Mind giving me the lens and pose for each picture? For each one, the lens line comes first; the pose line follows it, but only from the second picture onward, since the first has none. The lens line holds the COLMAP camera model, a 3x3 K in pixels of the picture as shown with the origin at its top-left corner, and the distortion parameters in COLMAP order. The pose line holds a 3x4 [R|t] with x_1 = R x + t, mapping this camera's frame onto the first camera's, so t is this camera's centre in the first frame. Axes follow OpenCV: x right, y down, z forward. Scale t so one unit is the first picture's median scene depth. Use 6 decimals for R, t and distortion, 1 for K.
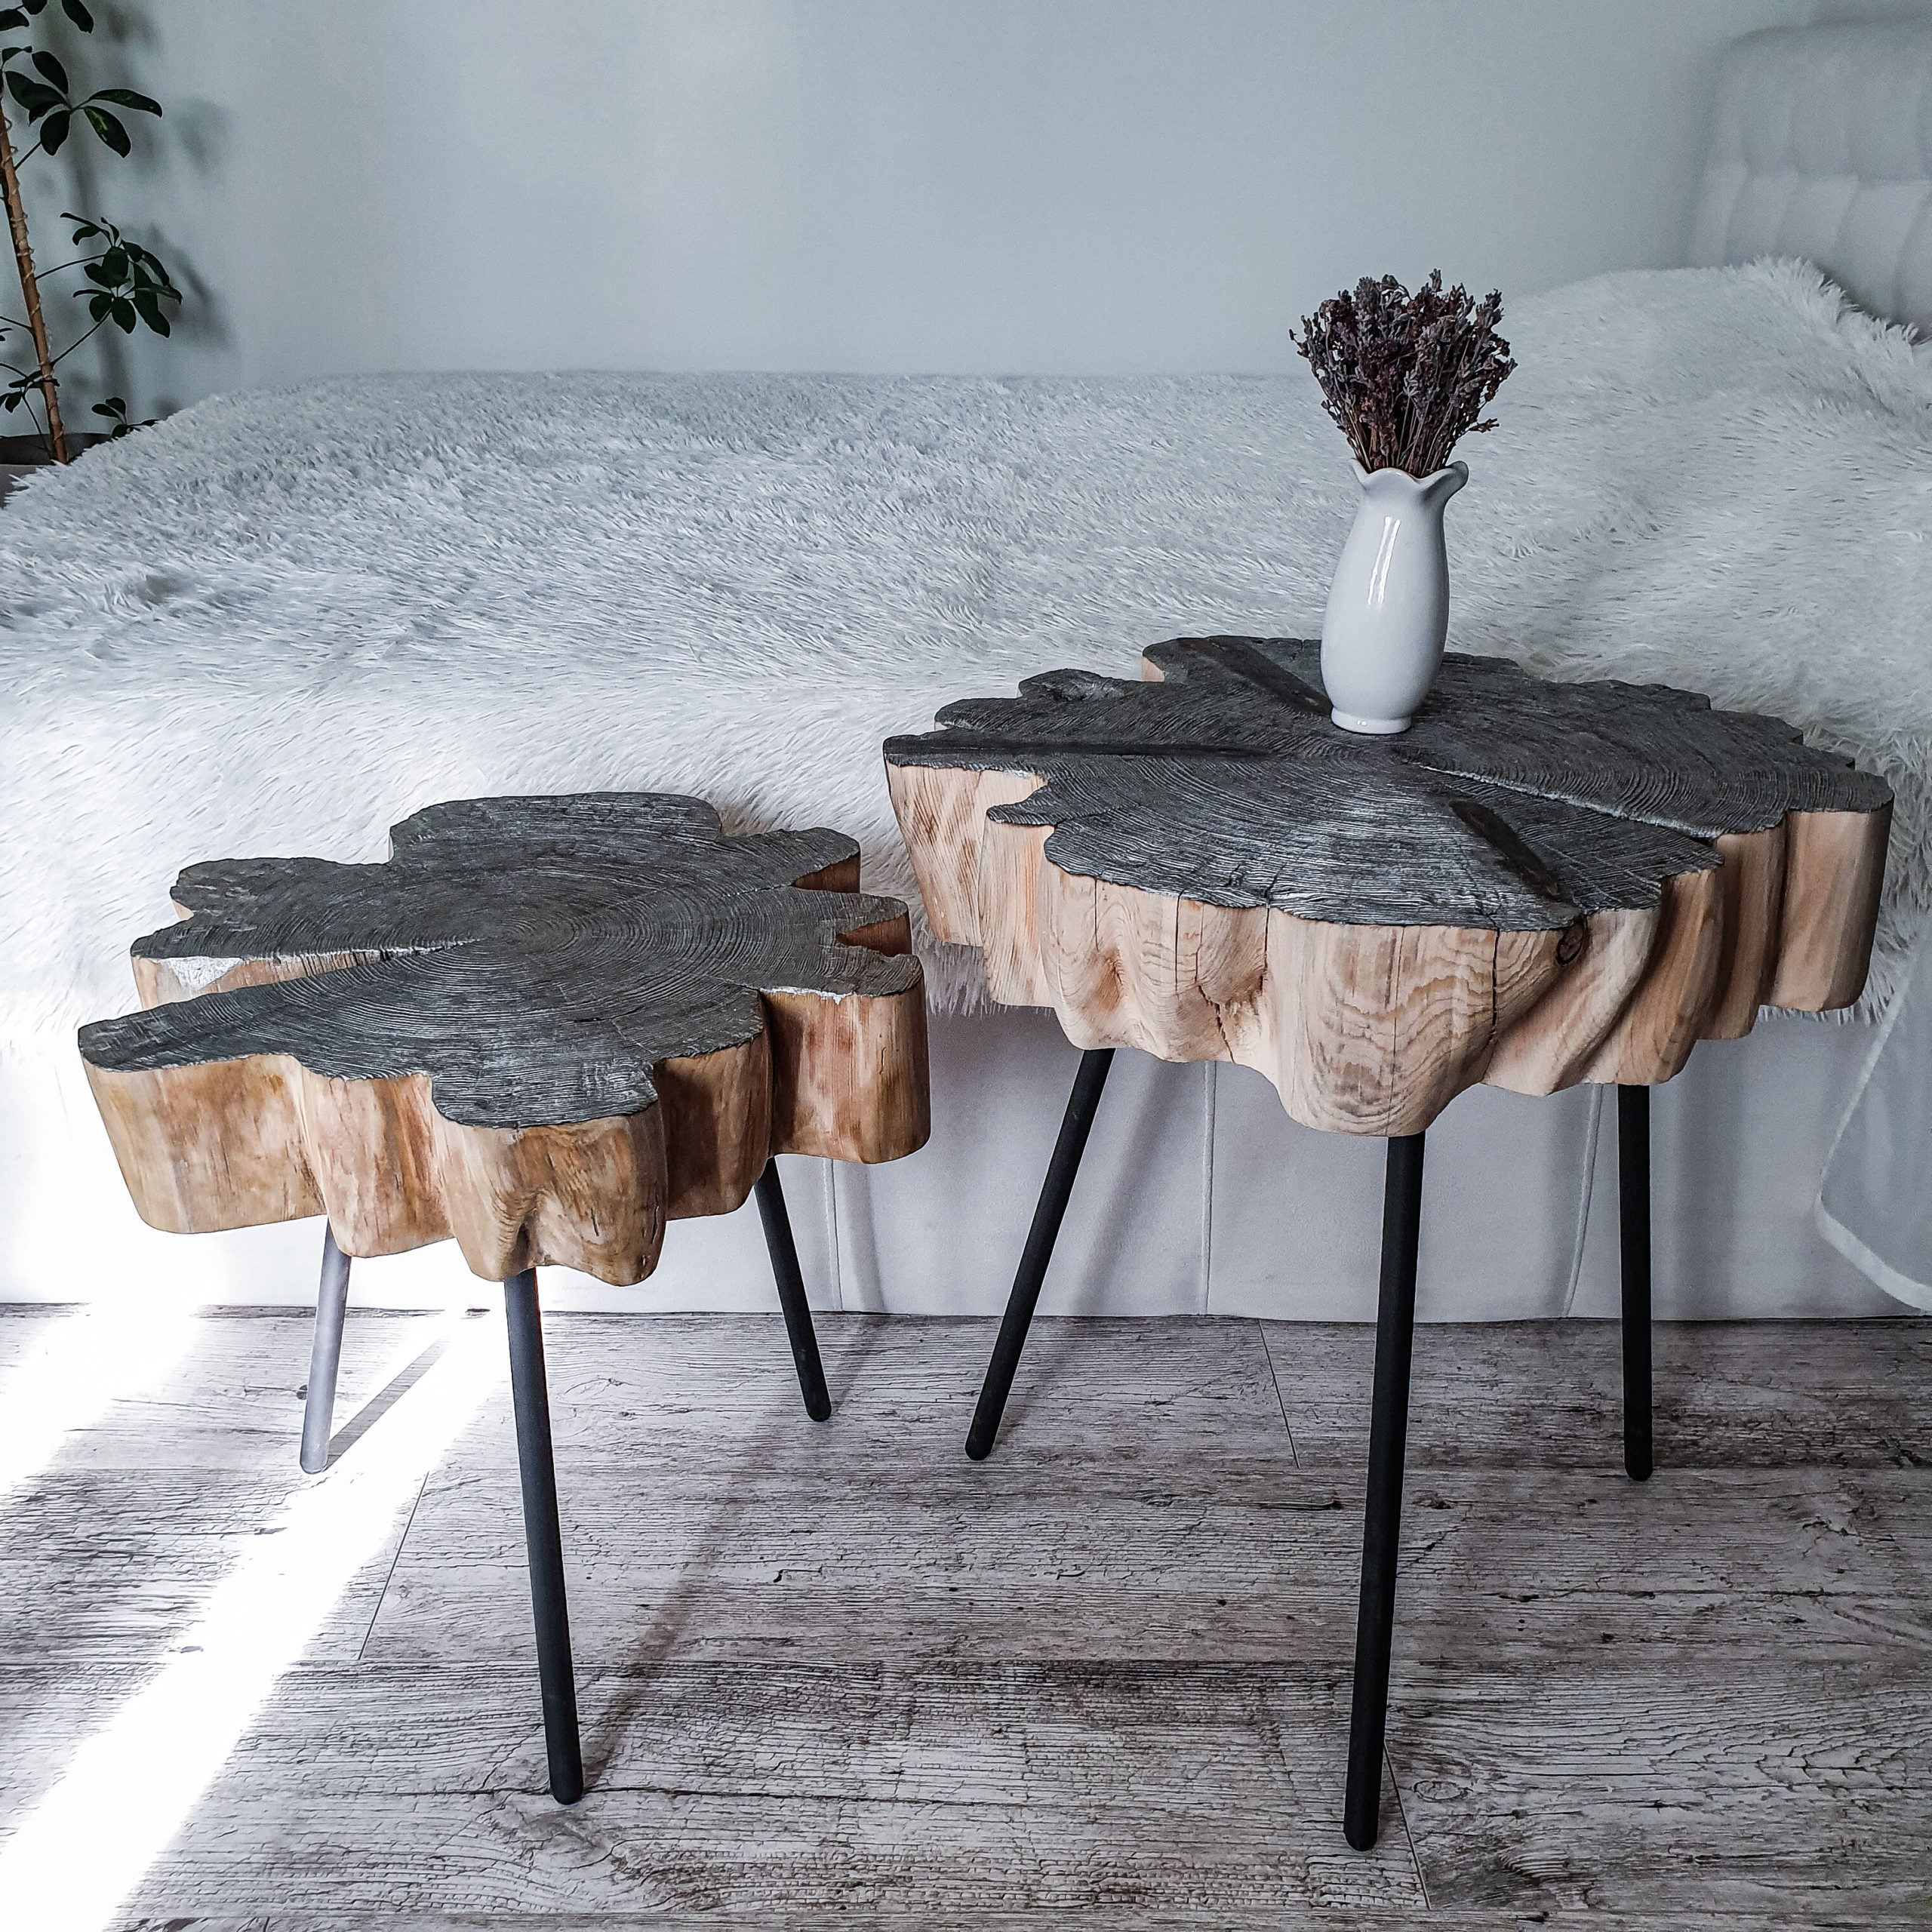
lens RADIAL K [[2104.6, 0, 955.9], [0, 2104.6, 973.0], [0, 0, 1]] dist [0.023598, 0.000000]
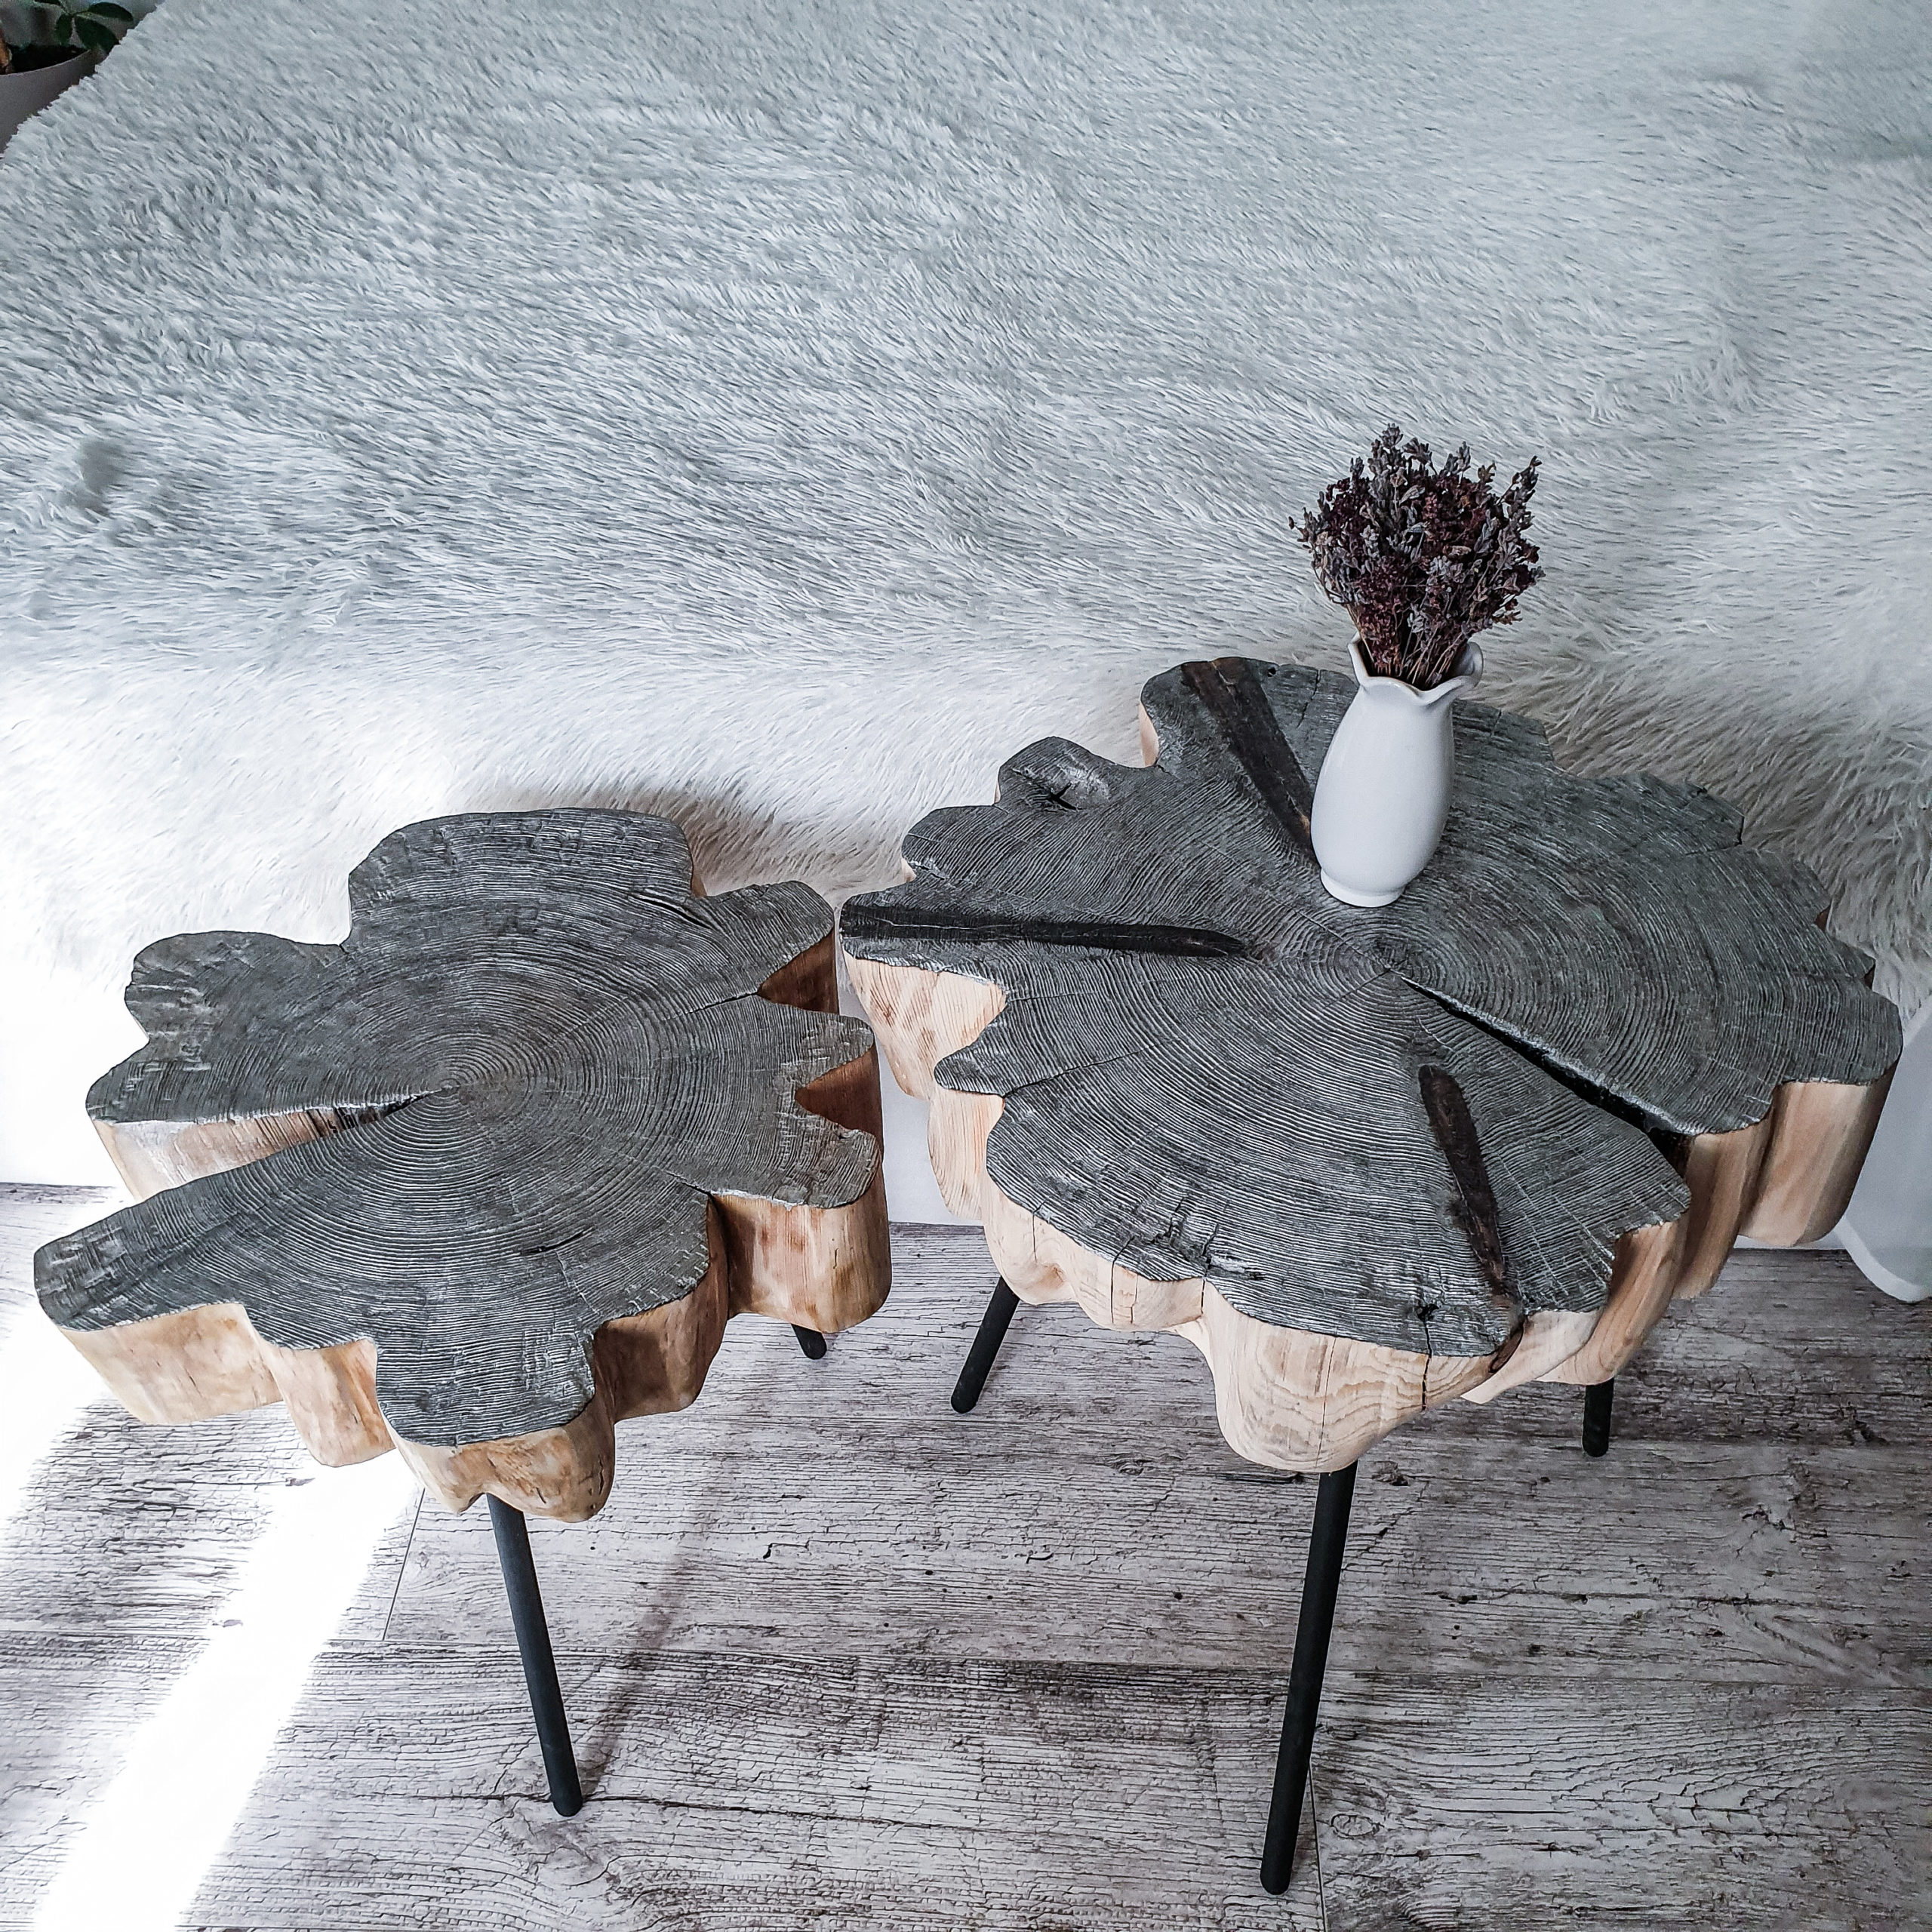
lens RADIAL K [[2104.6, 0, 977.5], [0, 2104.6, 967.9], [0, 0, 1]] dist [0.023598, 0.000000]
pose [[0.999009, 0.024411, -0.037205, 0.060485], [-0.010526, 0.942004, 0.335438, -0.388661], [0.043236, -0.334714, 0.941327, 0.099101]]
